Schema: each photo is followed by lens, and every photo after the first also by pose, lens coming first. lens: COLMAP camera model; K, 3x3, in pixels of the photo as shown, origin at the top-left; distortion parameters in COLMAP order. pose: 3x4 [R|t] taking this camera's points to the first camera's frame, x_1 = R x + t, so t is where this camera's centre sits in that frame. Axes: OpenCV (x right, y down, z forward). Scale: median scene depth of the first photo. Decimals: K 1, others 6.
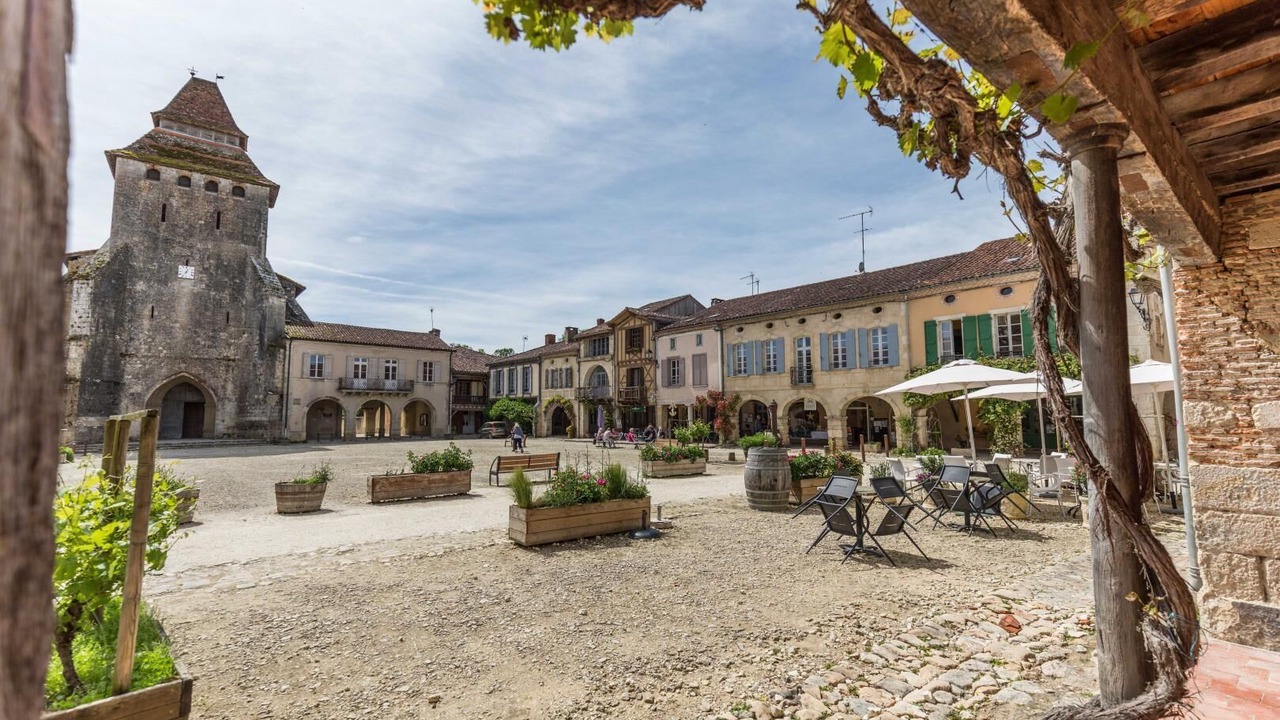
lens RADIAL K [[588.4, 0, 634.1], [0, 588.4, 361.9], [0, 0, 1]] dist [0.014520, 0.000005]
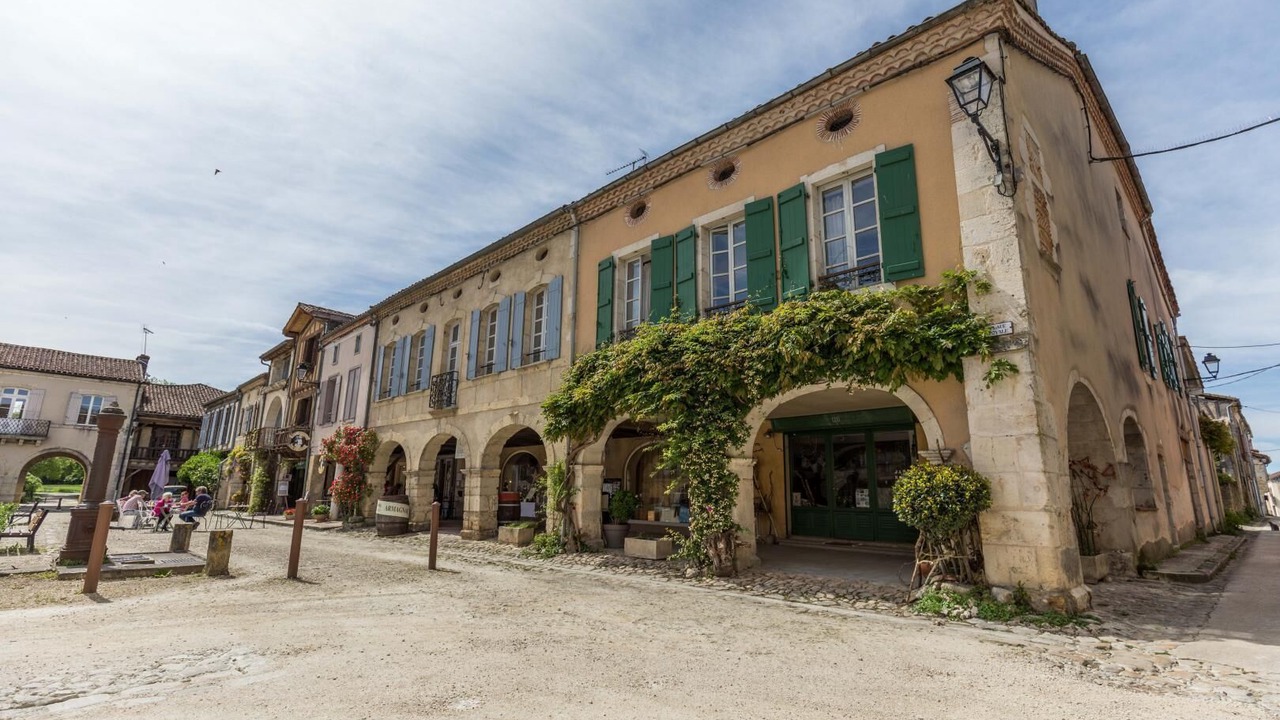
lens RADIAL K [[588.4, 0, 634.1], [0, 588.4, 361.9], [0, 0, 1]] dist [0.014520, 0.000005]
pose [[0.996882, 0.035690, 0.070380, 0.281408], [-0.026313, 0.991176, -0.129914, 0.041425], [-0.074395, 0.127657, 0.989024, 0.309893]]
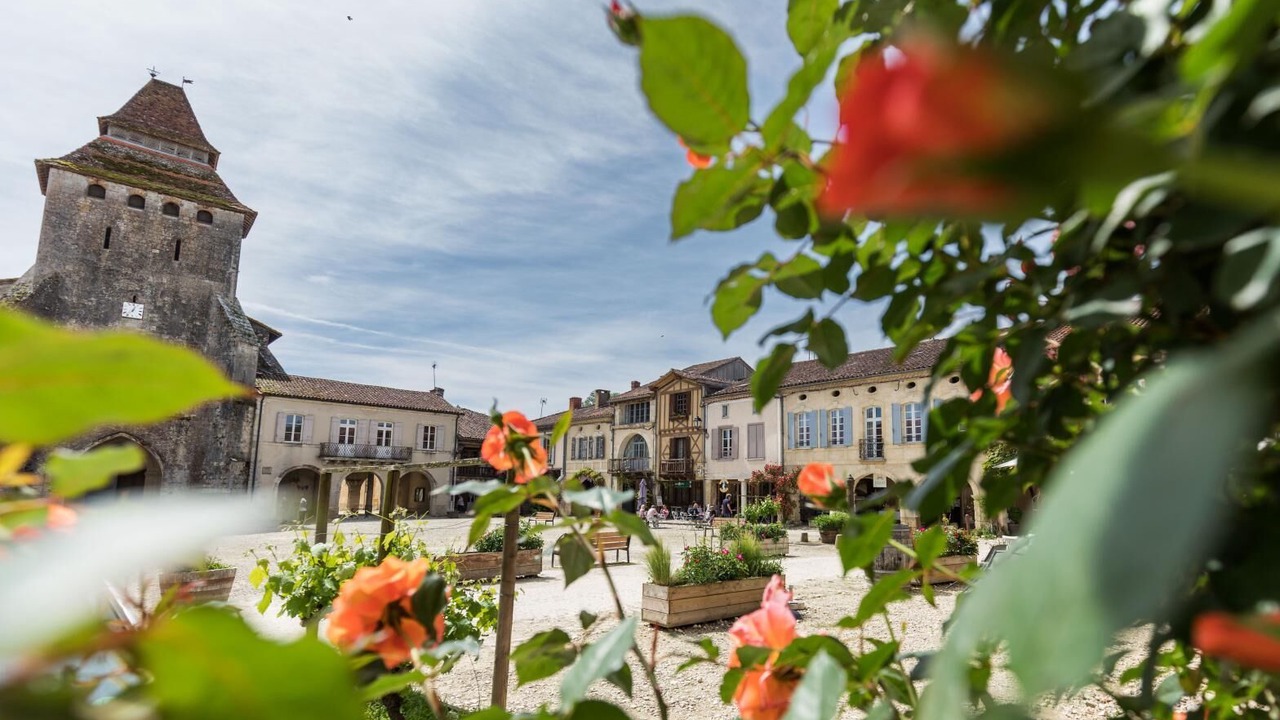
lens RADIAL K [[669.0, 0, 720.0], [0, 669.0, 403.7], [0, 0, 1]] dist [0.015924, -0.000798]
pose [[0.994666, 0.024615, 0.100170, -0.037088], [-0.020281, 0.998823, -0.044062, 0.002250], [-0.101137, 0.041795, 0.993994, -0.007468]]
